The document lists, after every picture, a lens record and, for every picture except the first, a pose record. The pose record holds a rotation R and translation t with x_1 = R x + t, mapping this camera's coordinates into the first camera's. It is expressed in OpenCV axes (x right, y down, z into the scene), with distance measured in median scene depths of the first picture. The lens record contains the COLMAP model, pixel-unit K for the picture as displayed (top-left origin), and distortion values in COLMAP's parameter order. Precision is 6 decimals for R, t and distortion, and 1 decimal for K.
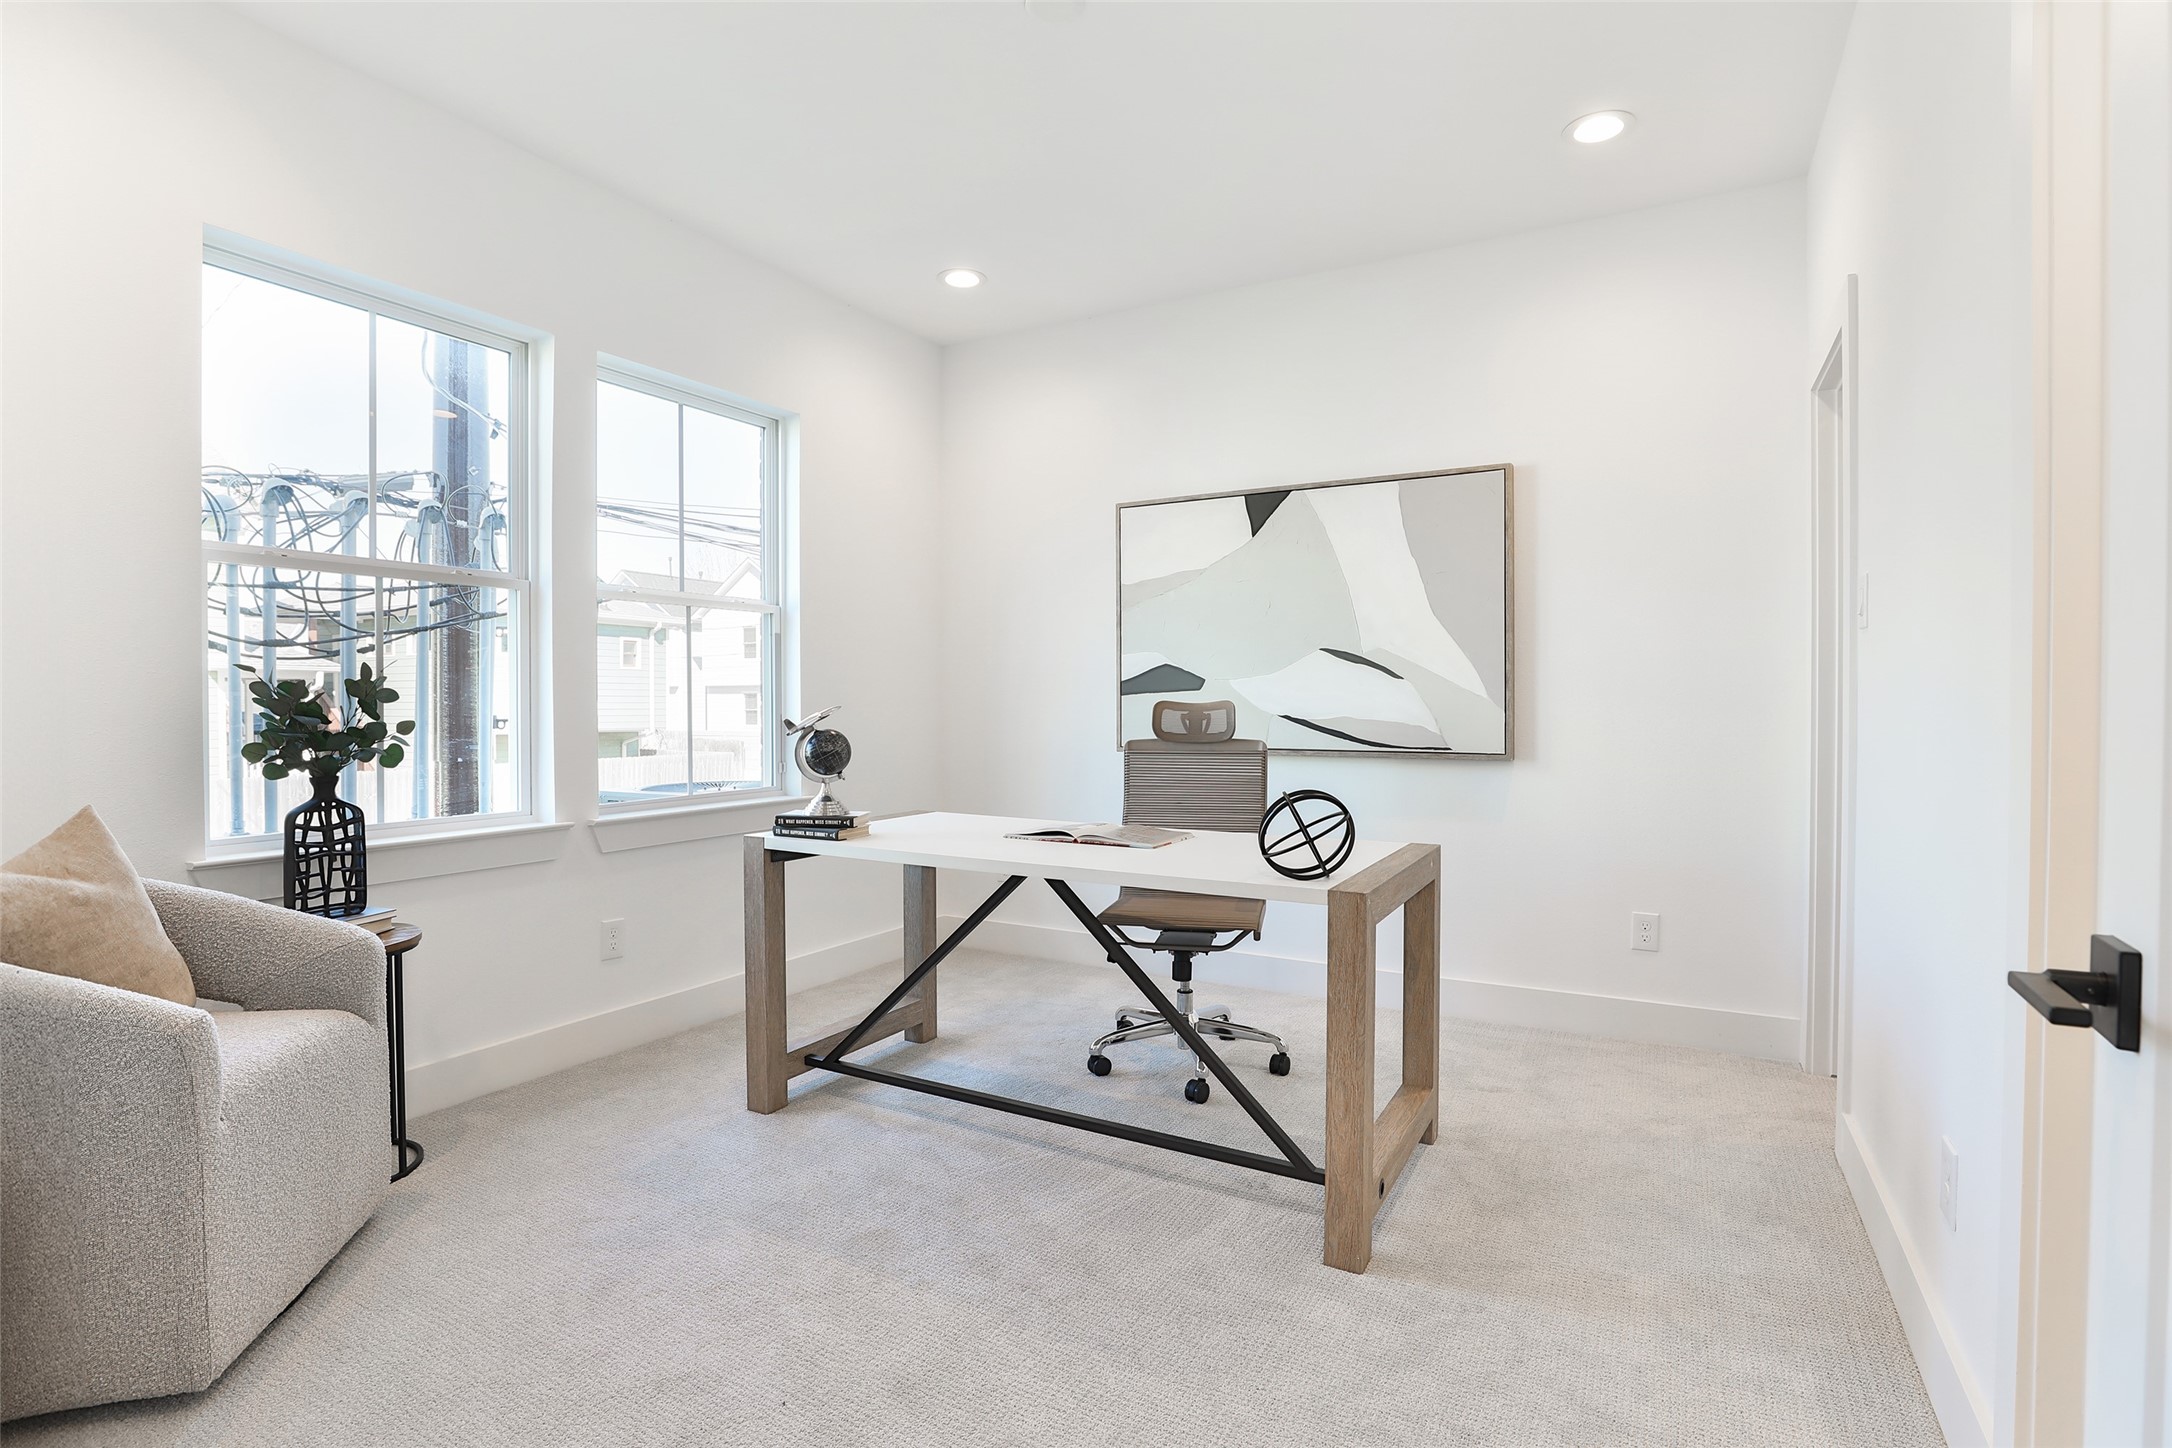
lens RADIAL K [[1040.8, 0, 1086.3], [0, 1040.8, 719.0], [0, 0, 1]] dist [-0.041178, 0.010817]
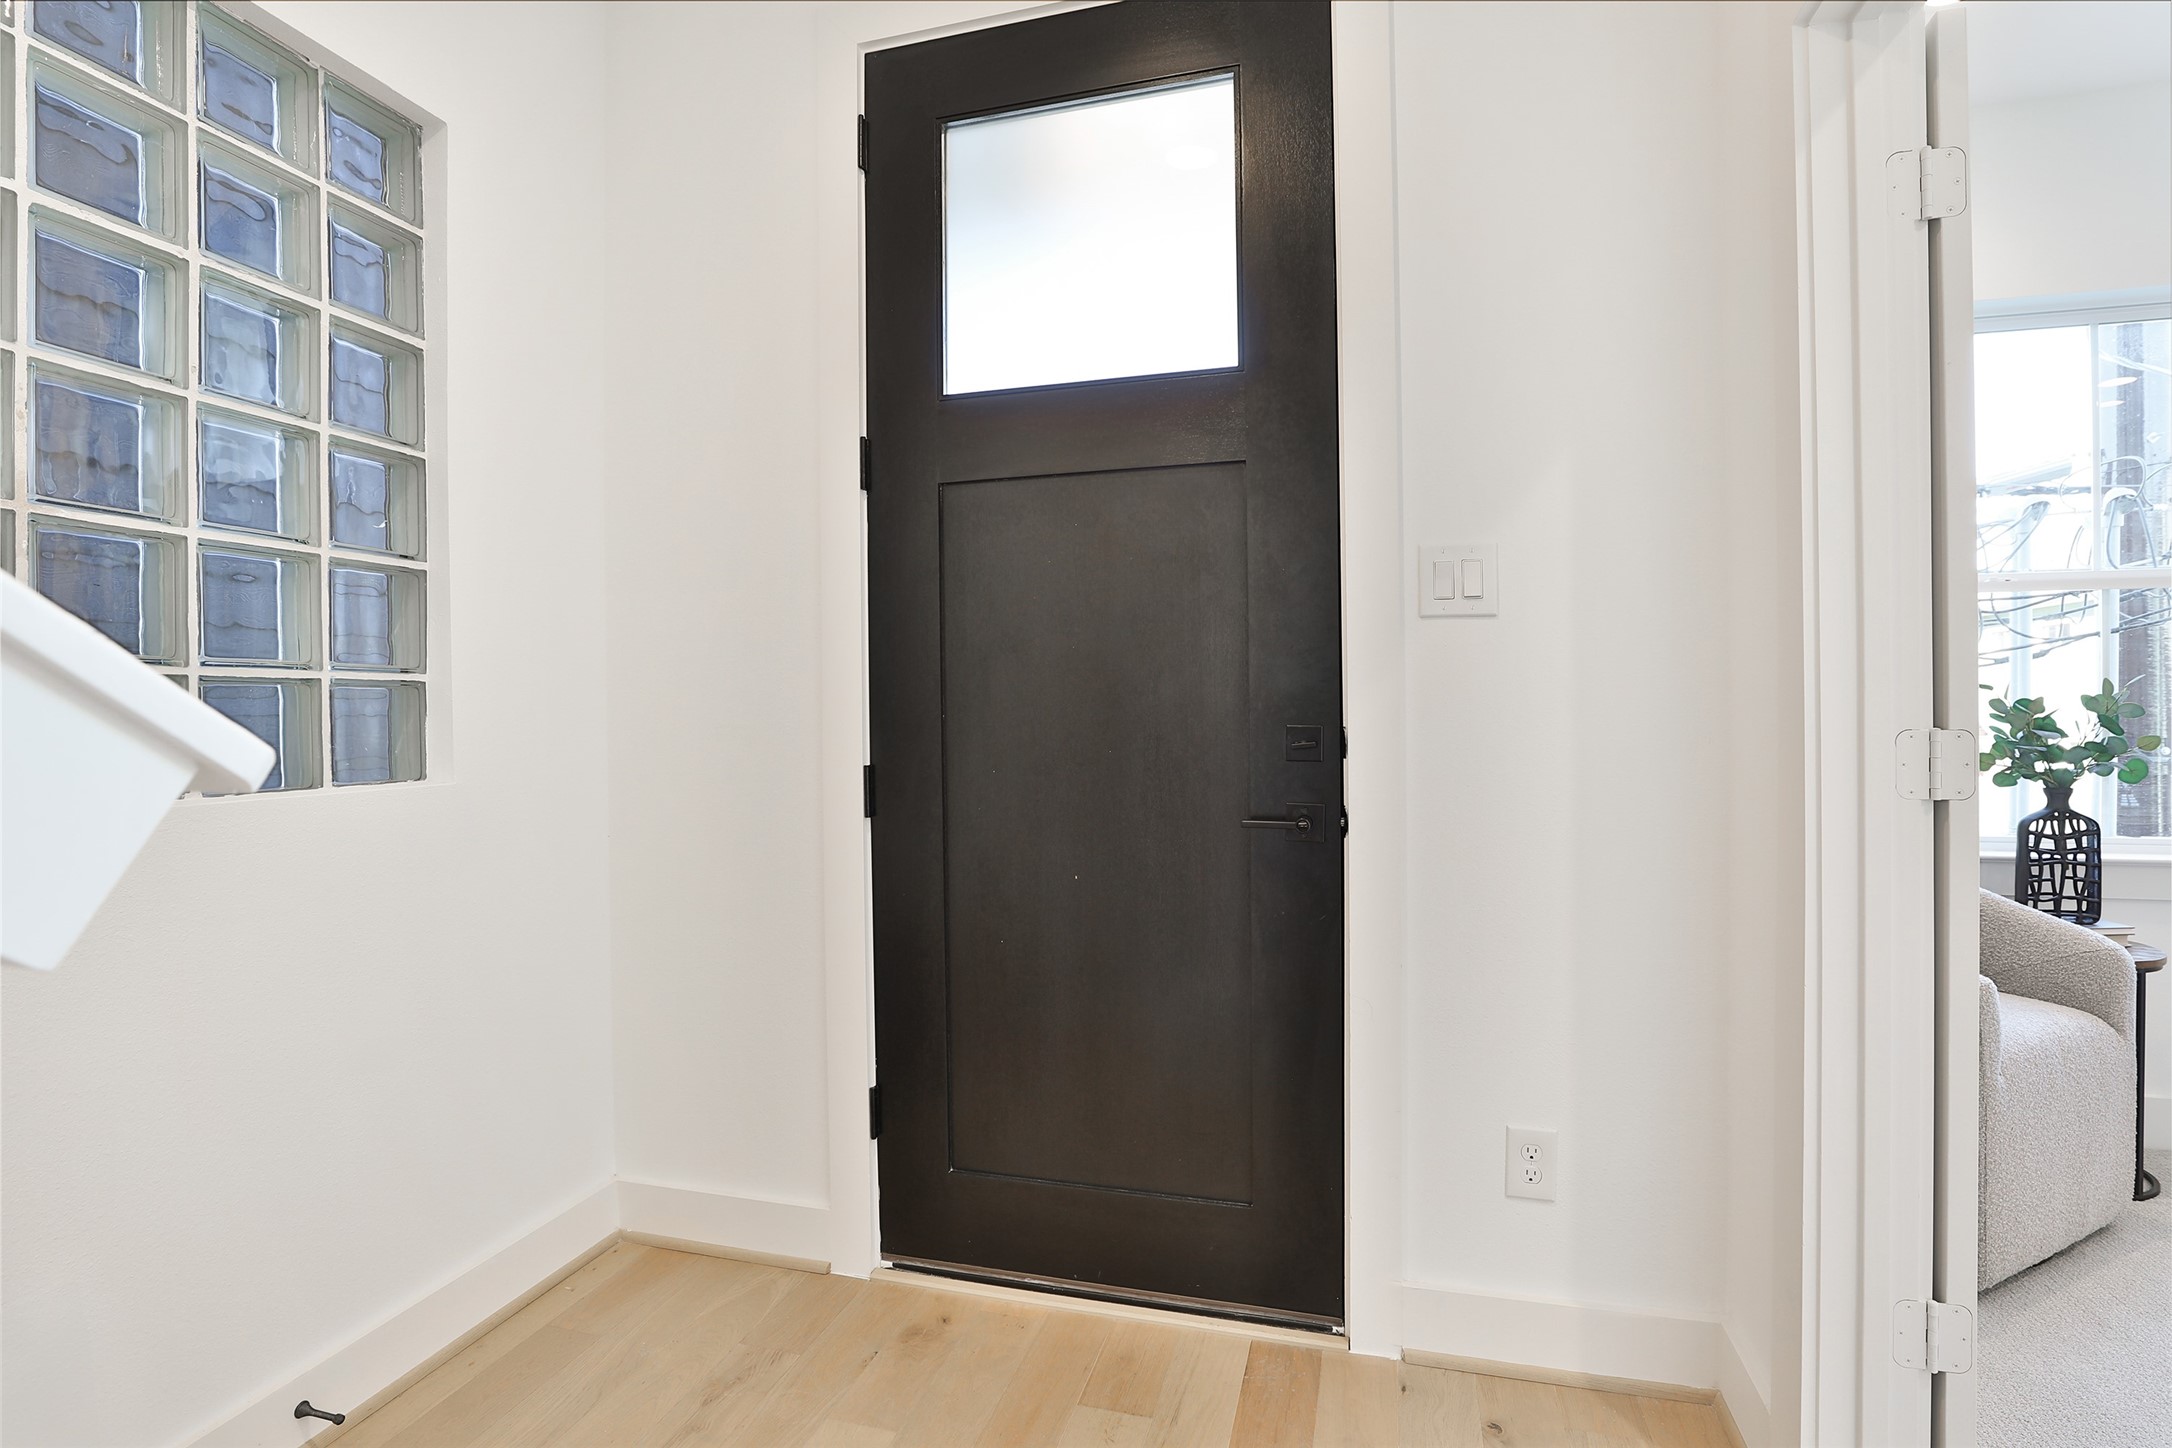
lens RADIAL K [[1040.8, 0, 1087.1], [0, 1040.8, 718.0], [0, 0, 1]] dist [-0.041178, 0.010817]
pose [[0.238927, 0.003769, -0.971030, 0.024913], [-0.007239, 0.999972, 0.002100, -0.010445], [0.971010, 0.006528, 0.238948, -0.219969]]
